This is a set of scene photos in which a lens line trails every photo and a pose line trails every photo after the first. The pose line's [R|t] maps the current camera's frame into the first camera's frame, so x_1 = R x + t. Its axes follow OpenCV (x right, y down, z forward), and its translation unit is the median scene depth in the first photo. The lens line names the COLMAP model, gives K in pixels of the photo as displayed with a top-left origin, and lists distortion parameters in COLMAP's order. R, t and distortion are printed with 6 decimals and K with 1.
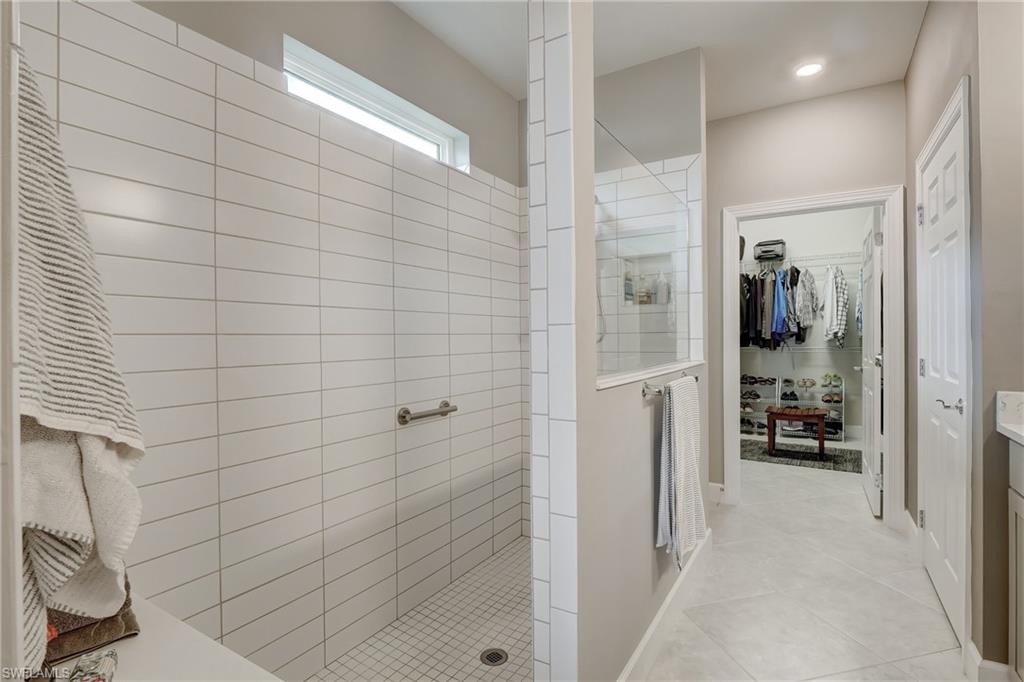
lens RADIAL K [[498.3, 0, 516.3], [0, 498.3, 340.6], [0, 0, 1]] dist [-0.012486, -0.001900]
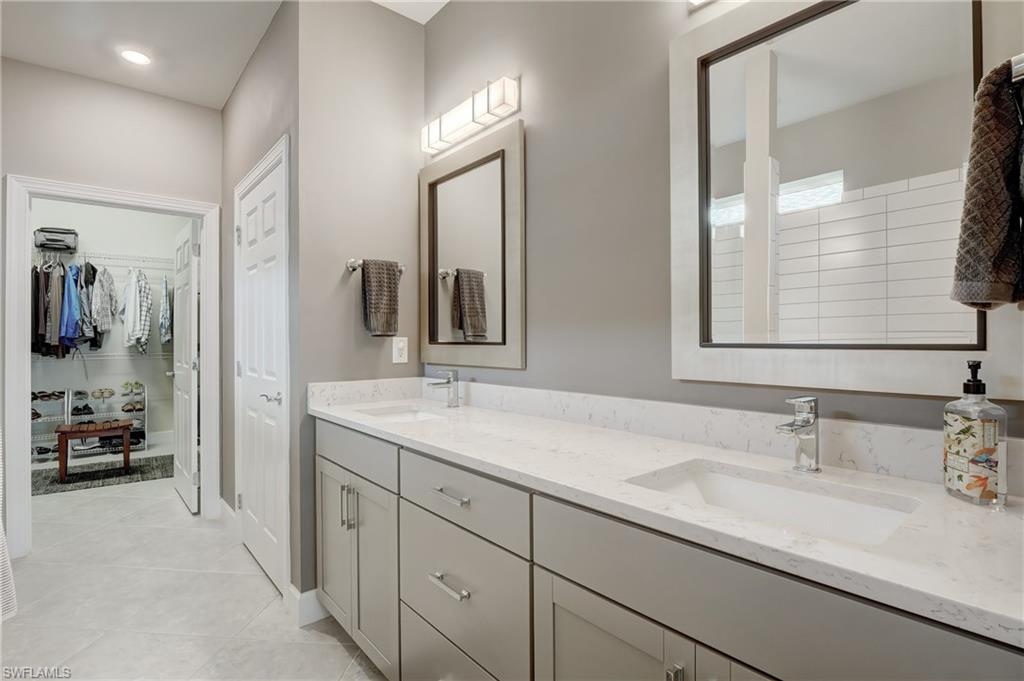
lens RADIAL K [[498.3, 0, 496.4], [0, 498.3, 341.0], [0, 0, 1]] dist [-0.012486, -0.001900]
pose [[0.329904, 0.005617, 0.943998, -0.044107], [0.005978, 0.999950, -0.008039, 0.001612], [-0.943996, 0.008295, 0.329853, 0.035212]]
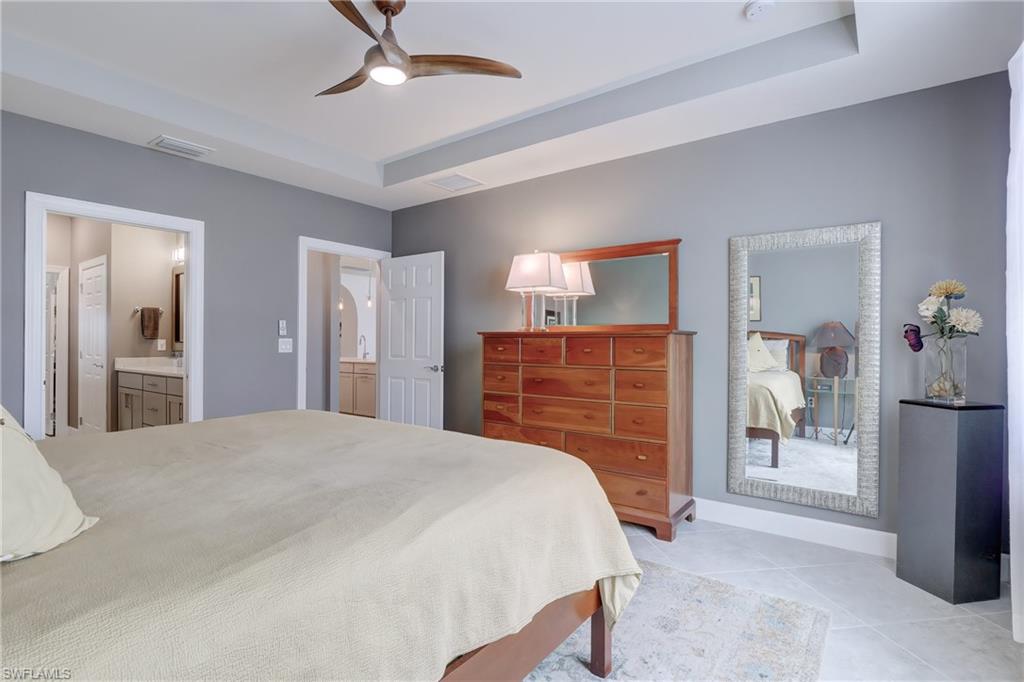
lens RADIAL K [[498.3, 0, 509.0], [0, 498.3, 338.2], [0, 0, 1]] dist [-0.012486, -0.001900]
pose [[0.087894, 0.011880, 0.996059, -0.819435], [0.004668, 0.999913, -0.012338, 0.010106], [-0.996119, 0.005734, 0.087831, -0.753639]]
